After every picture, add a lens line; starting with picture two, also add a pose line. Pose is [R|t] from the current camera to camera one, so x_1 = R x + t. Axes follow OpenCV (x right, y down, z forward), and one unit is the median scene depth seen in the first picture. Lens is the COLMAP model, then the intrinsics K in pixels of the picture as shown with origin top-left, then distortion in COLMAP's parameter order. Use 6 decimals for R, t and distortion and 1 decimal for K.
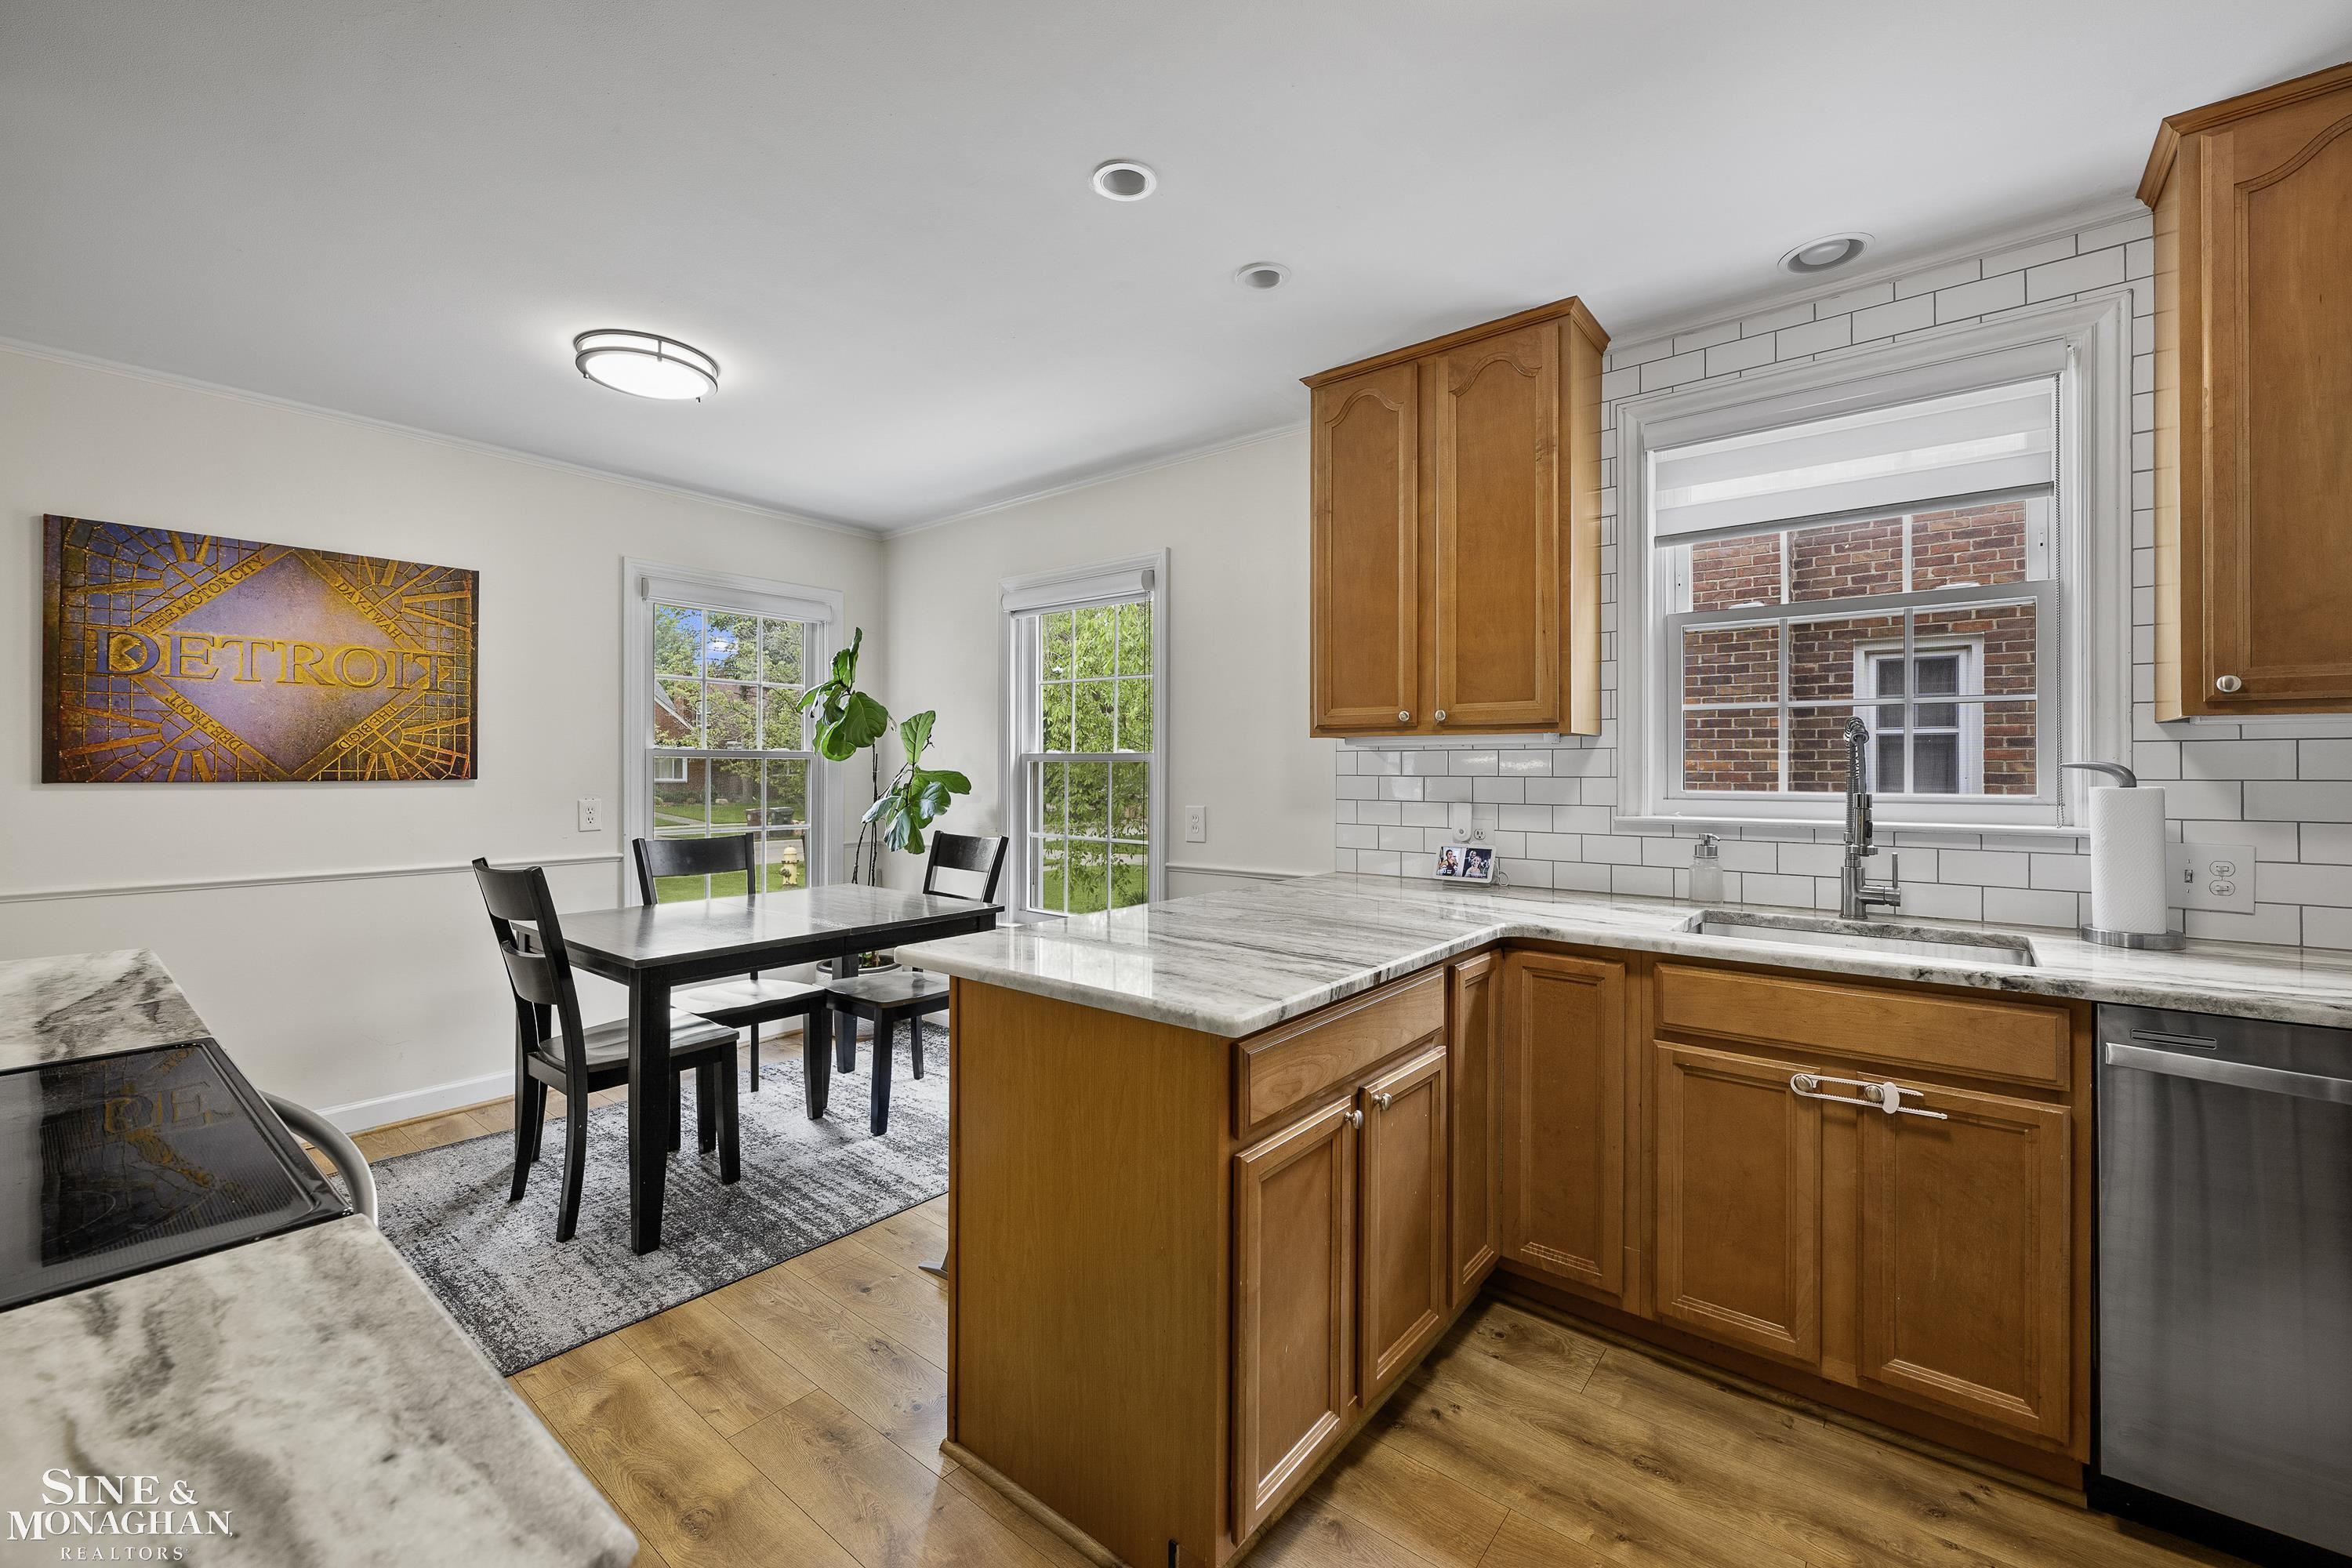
lens RADIAL K [[932.9, 0, 1189.1], [0, 932.9, 767.0], [0, 0, 1]] dist [-0.000167, -0.000592]
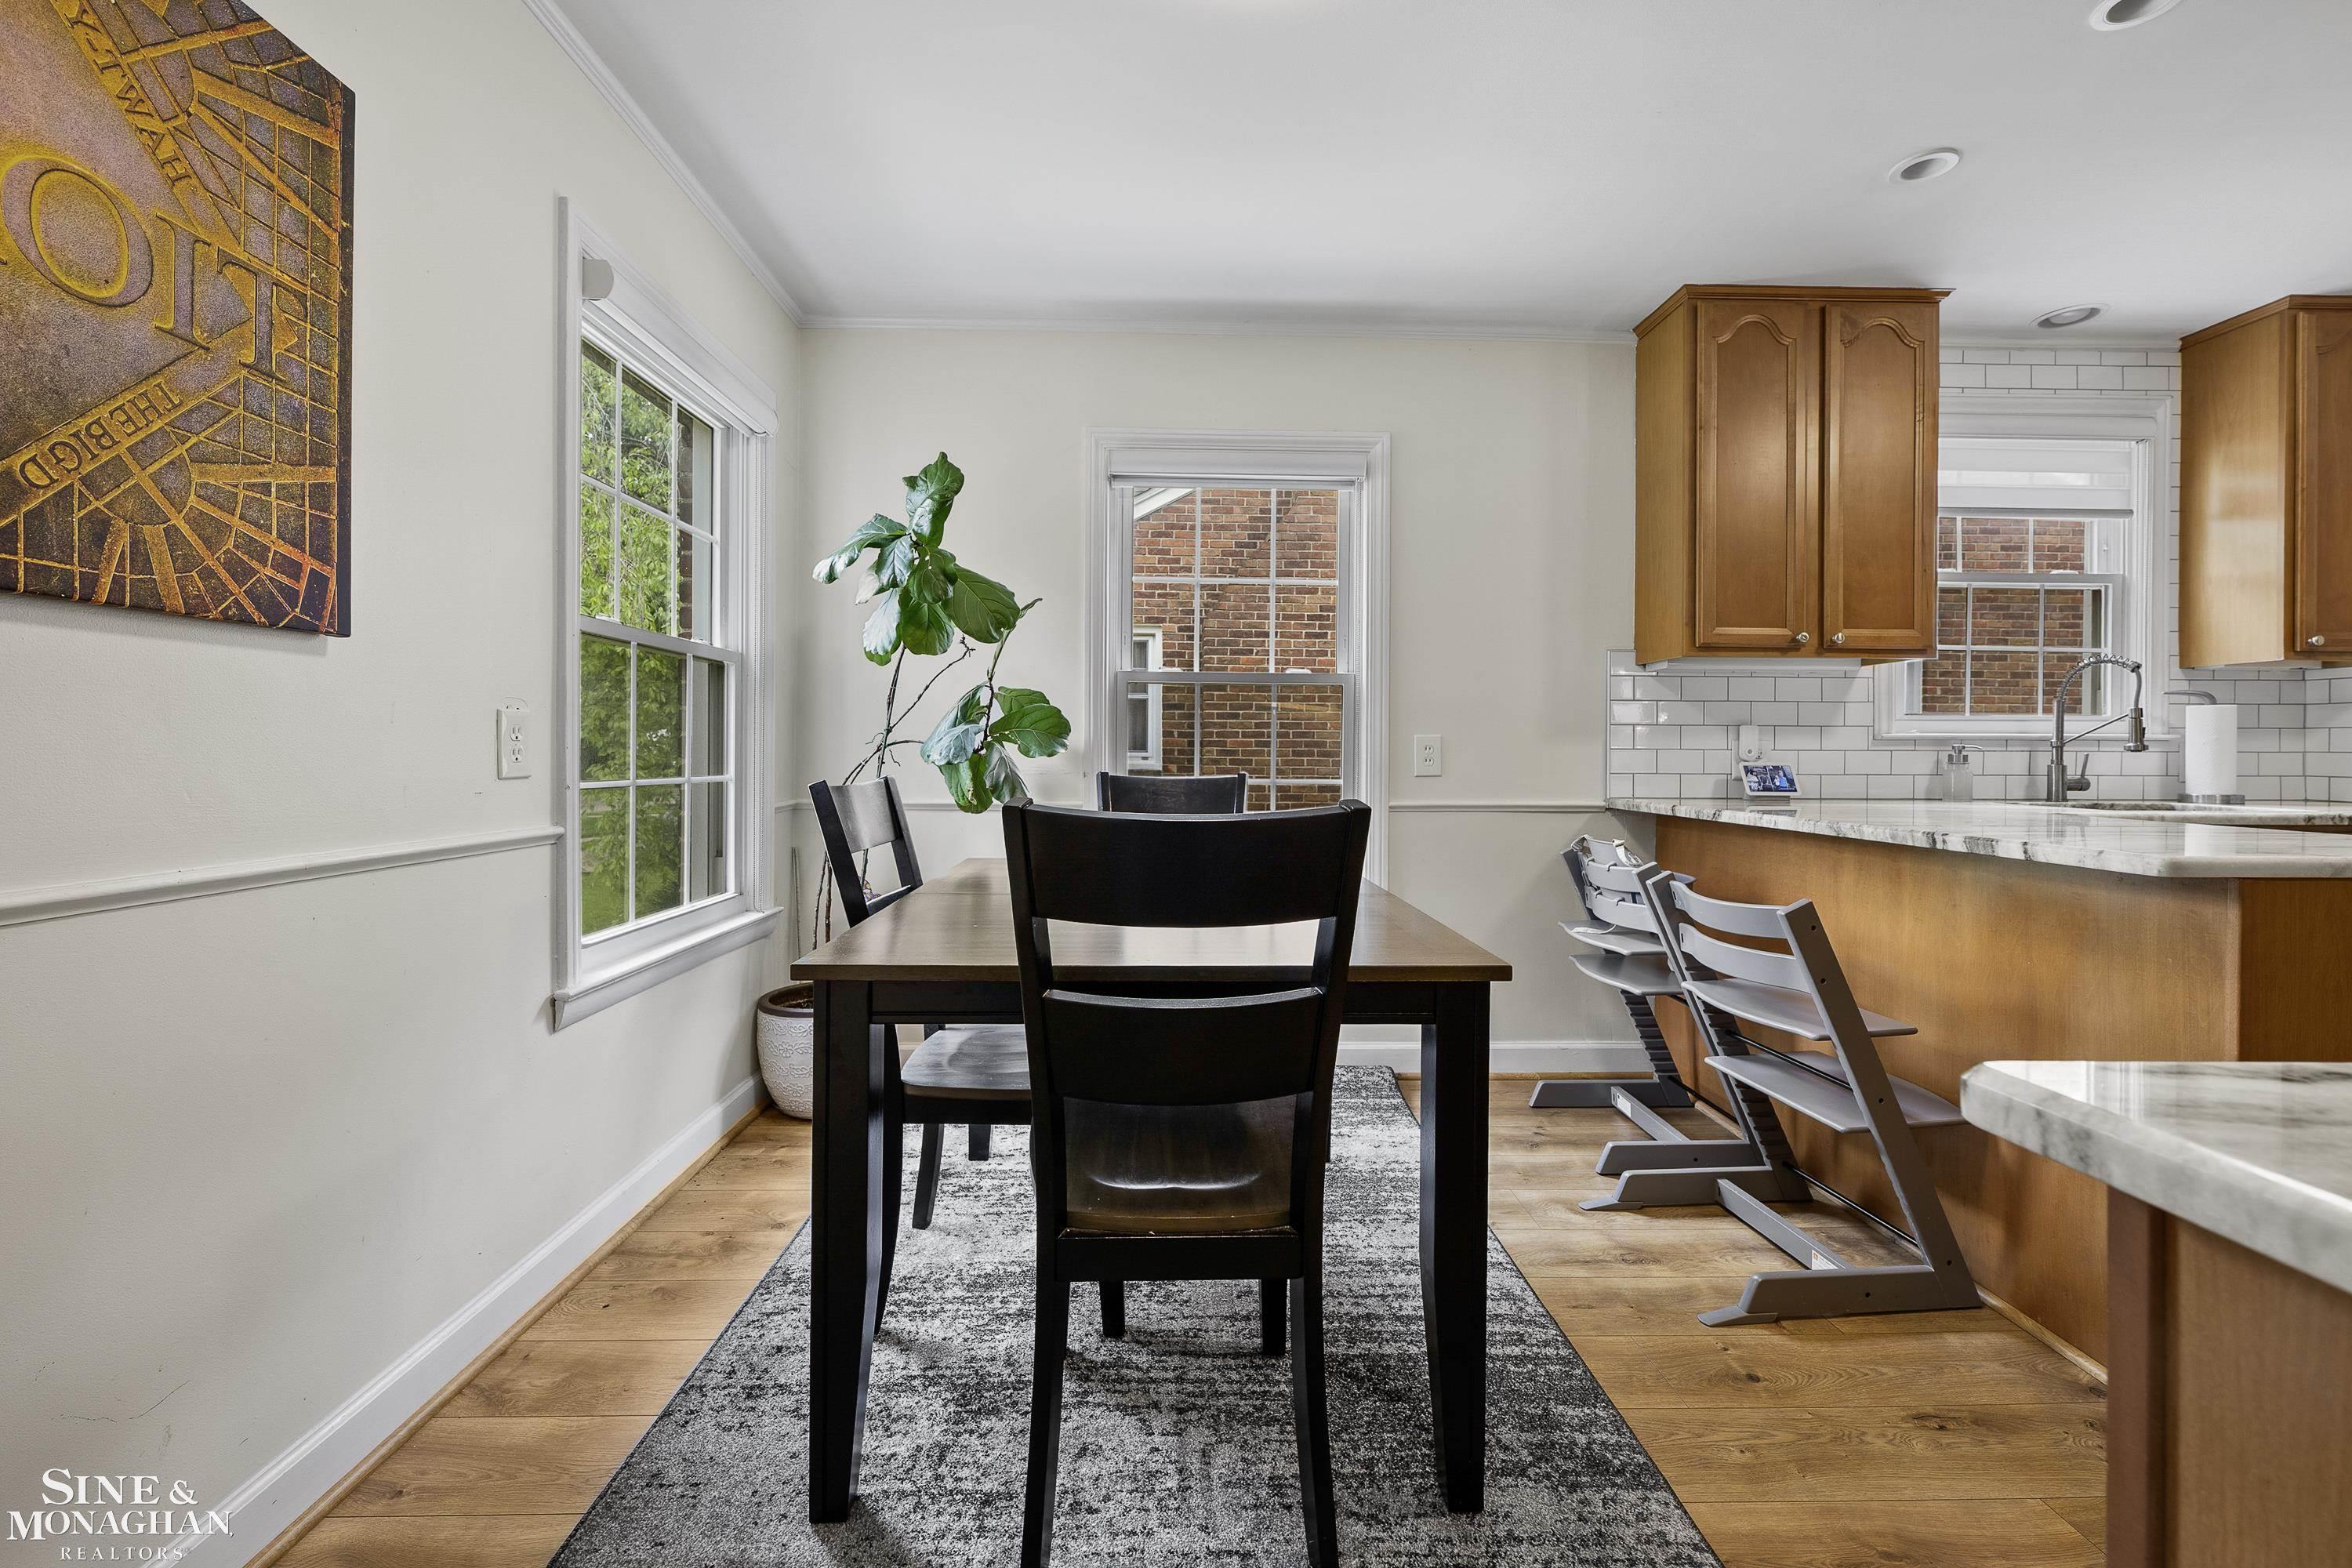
lens RADIAL K [[932.9, 0, 1185.8], [0, 932.9, 755.4], [0, 0, 1]] dist [-0.000167, -0.000592]
pose [[0.767413, -0.000435, 0.641153, -0.837080], [-0.006084, 0.999950, 0.007960, 0.063571], [-0.641124, -0.010009, 0.767372, 0.546182]]
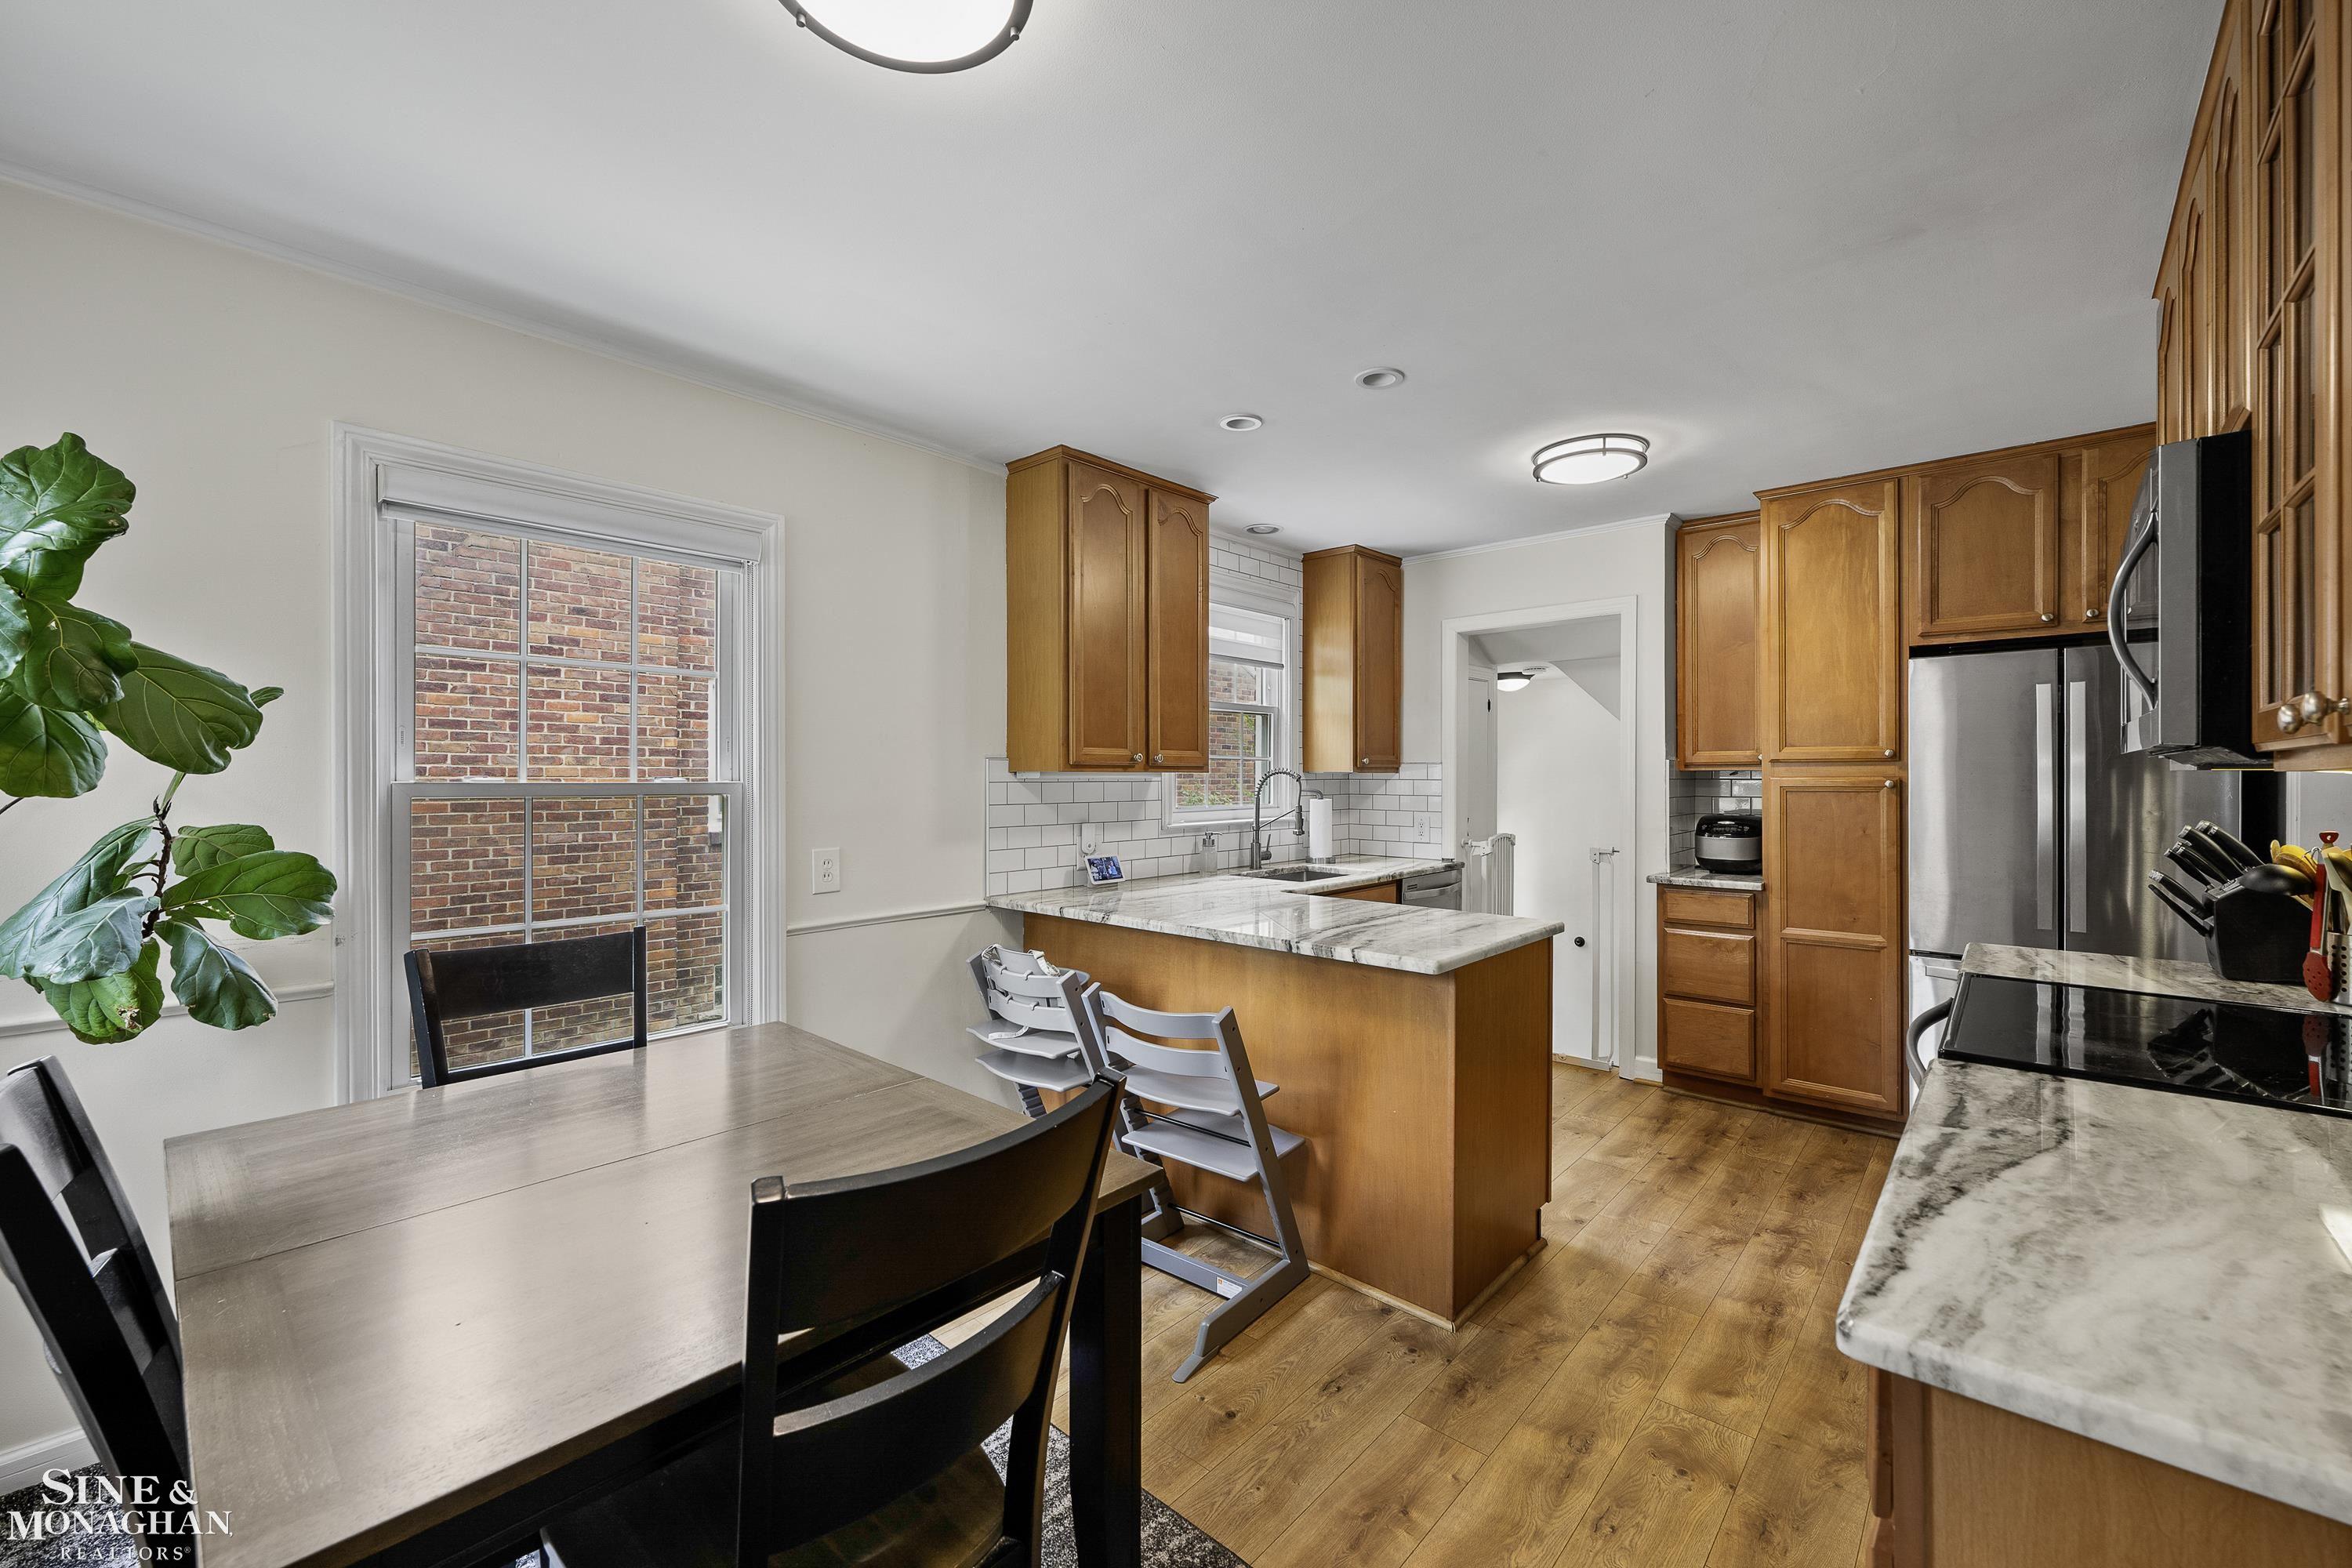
lens RADIAL K [[932.9, 0, 1171.4], [0, 932.9, 781.8], [0, 0, 1]] dist [-0.000167, -0.000592]
pose [[0.074780, -0.008452, 0.997164, -0.898837], [-0.002309, 0.999960, 0.008649, -0.027656], [-0.997197, -0.002950, 0.074757, 0.735420]]
